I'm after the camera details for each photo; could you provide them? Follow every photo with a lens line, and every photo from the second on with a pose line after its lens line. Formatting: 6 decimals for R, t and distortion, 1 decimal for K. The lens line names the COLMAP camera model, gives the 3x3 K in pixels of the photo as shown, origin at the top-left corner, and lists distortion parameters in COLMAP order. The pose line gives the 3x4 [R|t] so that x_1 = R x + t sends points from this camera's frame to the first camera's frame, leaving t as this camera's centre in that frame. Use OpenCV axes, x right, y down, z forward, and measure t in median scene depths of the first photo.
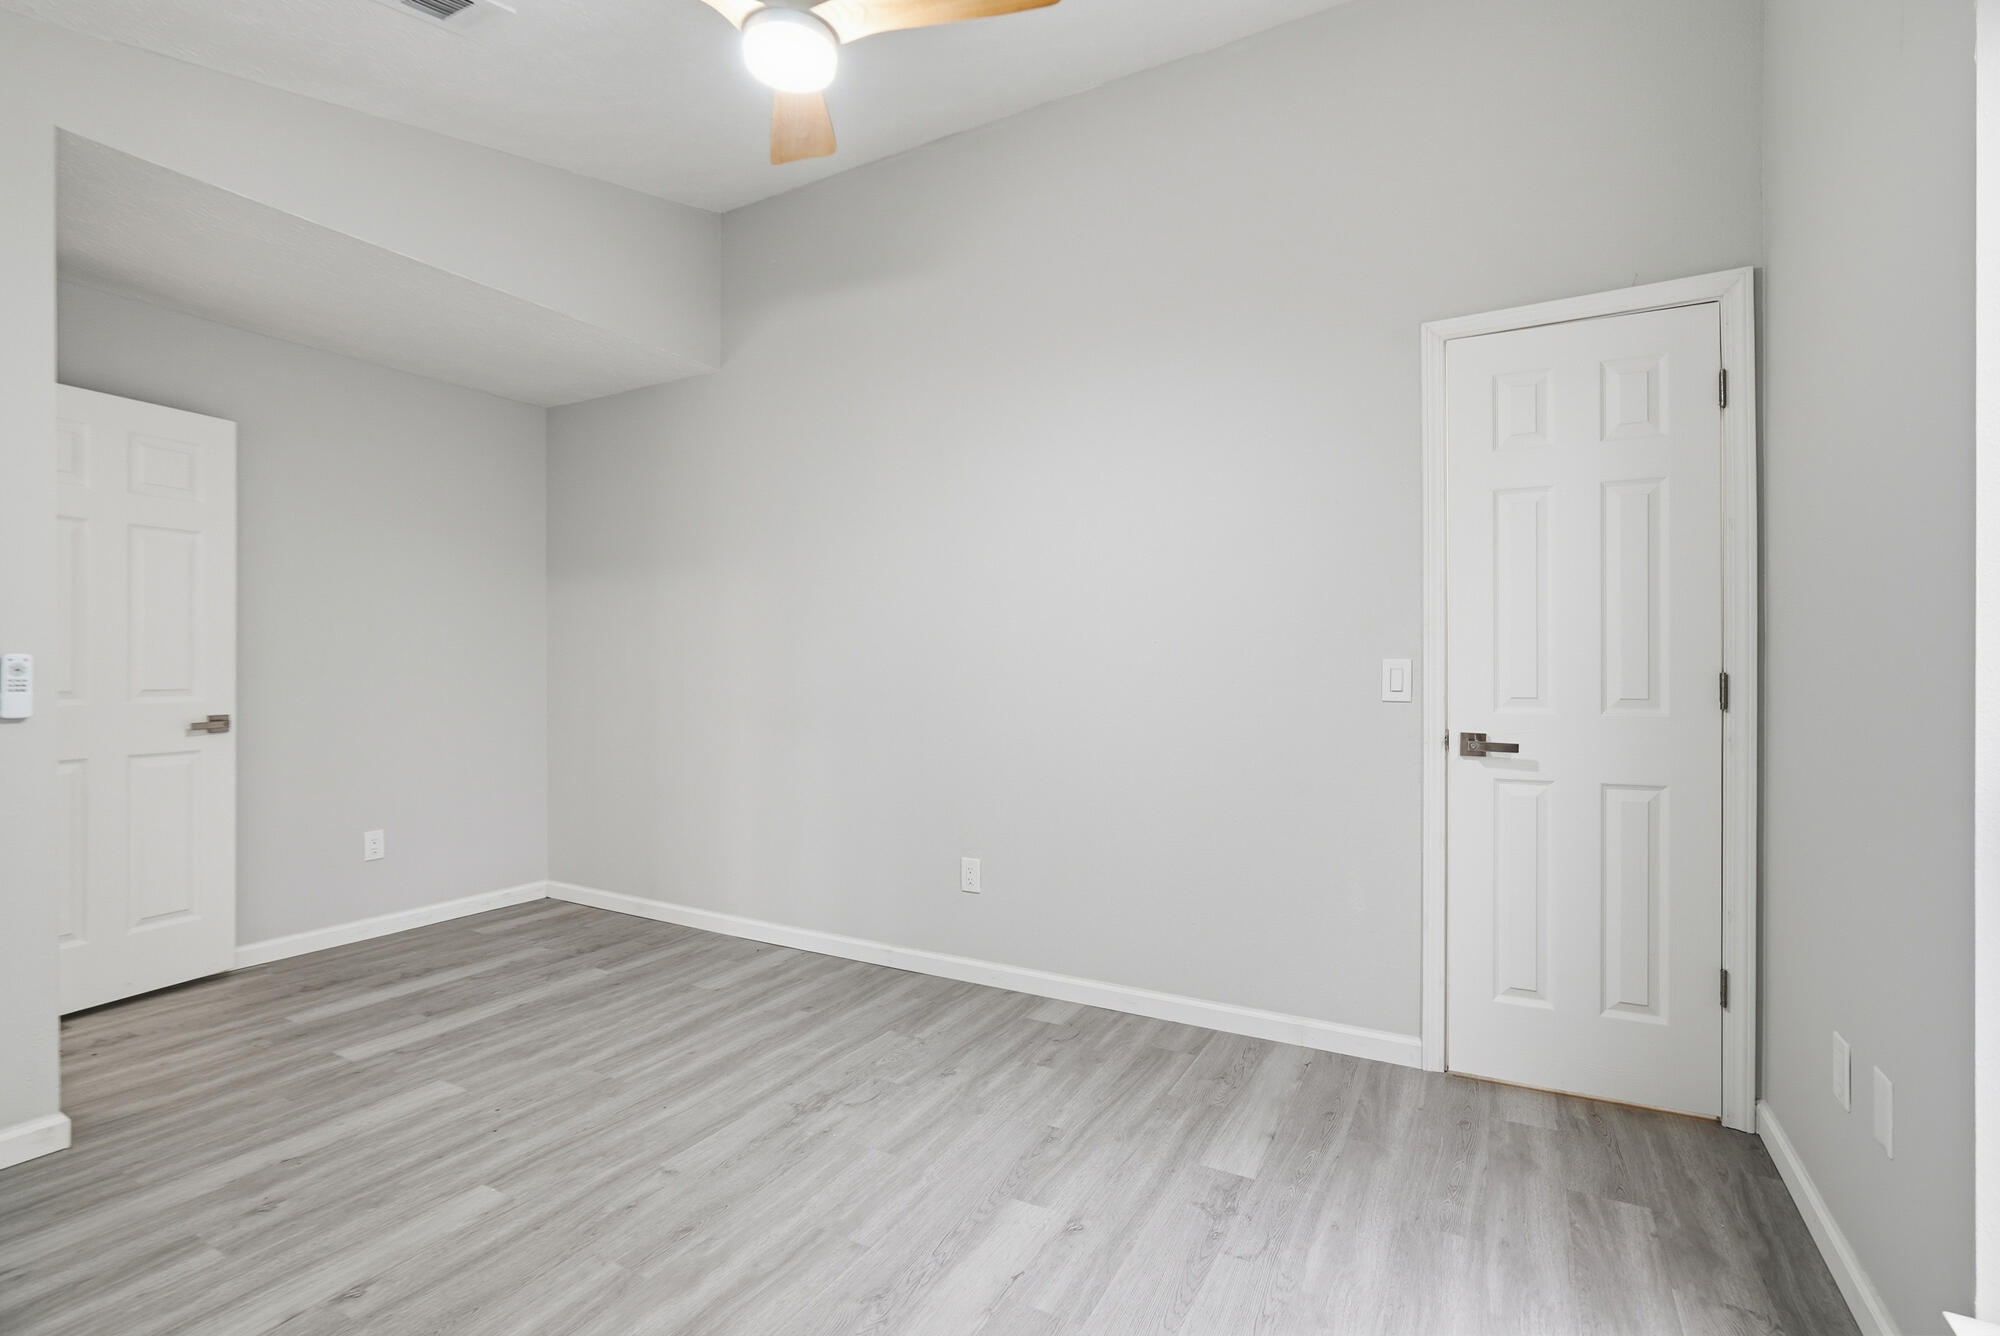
lens RADIAL K [[919.7, 0, 988.0], [0, 919.7, 681.3], [0, 0, 1]] dist [-0.003972, -0.000061]
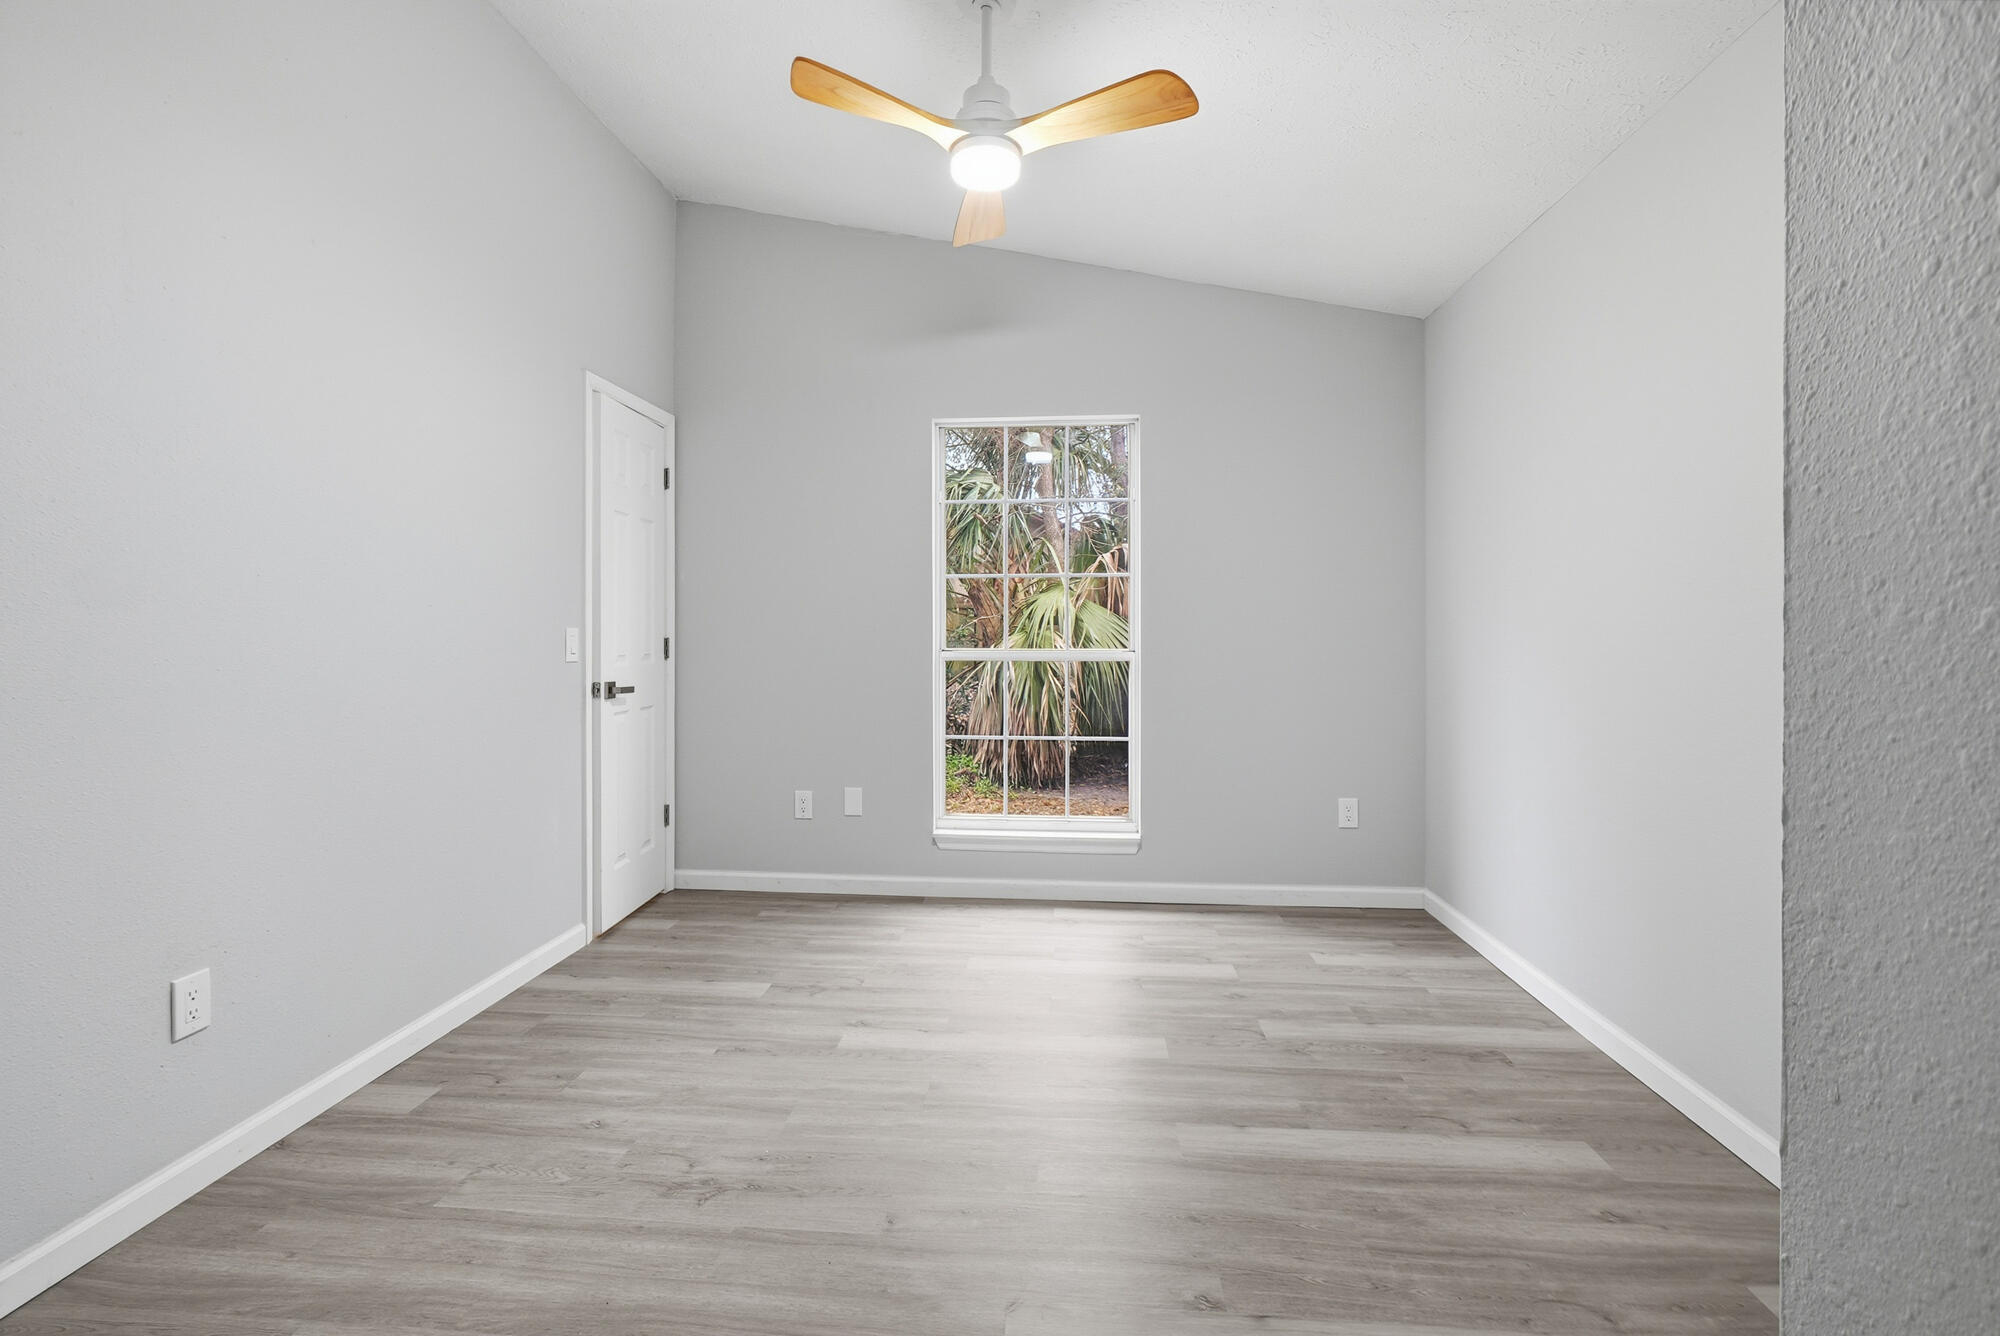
lens RADIAL K [[919.7, 0, 994.6], [0, 919.7, 651.0], [0, 0, 1]] dist [-0.003972, -0.000061]
pose [[-0.428763, -0.015618, 0.903282, -0.969468], [0.002502, 0.999826, 0.018475, -0.015014], [-0.903414, 0.010181, -0.428649, 1.062976]]
